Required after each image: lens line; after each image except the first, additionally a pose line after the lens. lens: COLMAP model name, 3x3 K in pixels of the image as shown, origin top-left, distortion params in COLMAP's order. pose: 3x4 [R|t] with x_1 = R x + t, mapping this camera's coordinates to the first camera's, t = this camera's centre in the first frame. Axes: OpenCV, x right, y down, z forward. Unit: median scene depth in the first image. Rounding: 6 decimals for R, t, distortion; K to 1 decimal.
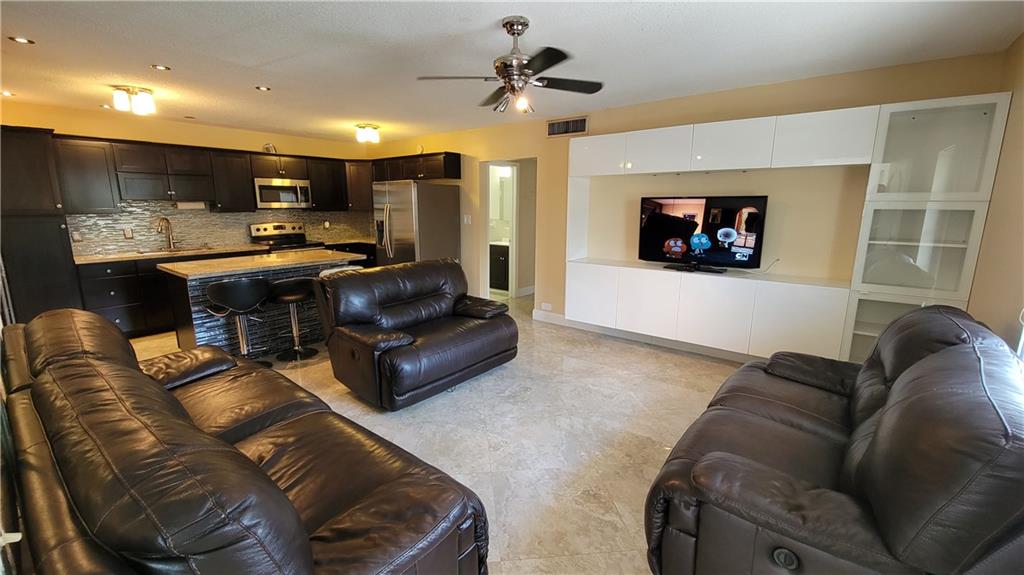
lens RADIAL K [[422.7, 0, 509.4], [0, 422.7, 290.0], [0, 0, 1]] dist [-0.002216, -0.001238]
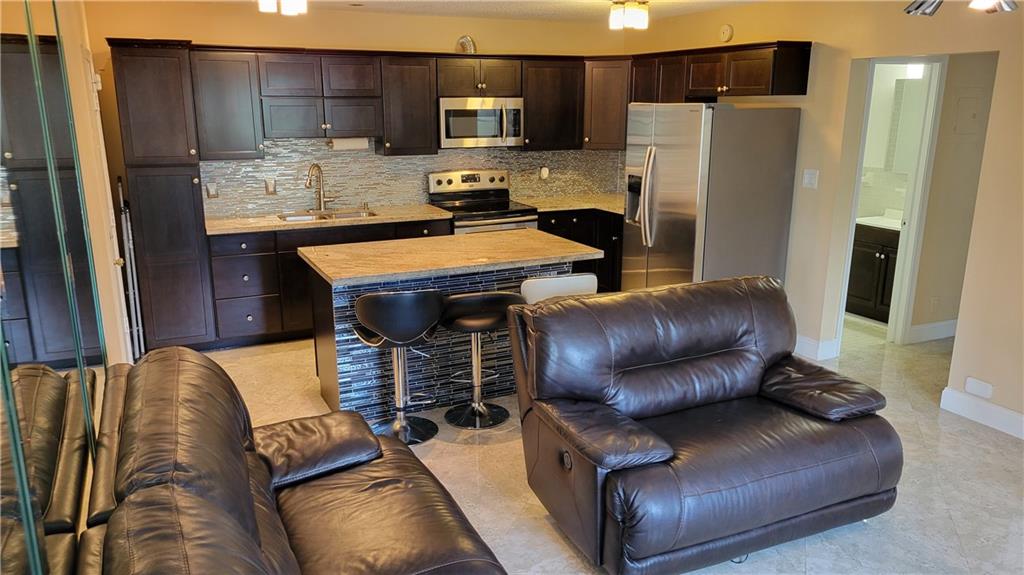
lens RADIAL K [[774.4, 0, 506.7], [0, 774.4, 286.2], [0, 0, 1]] dist [0.052756, -0.022118]
pose [[0.895290, 0.106141, -0.432654, -0.013283], [-0.083616, 0.993978, 0.070824, -0.095537], [0.437566, -0.027231, 0.898774, 0.044491]]
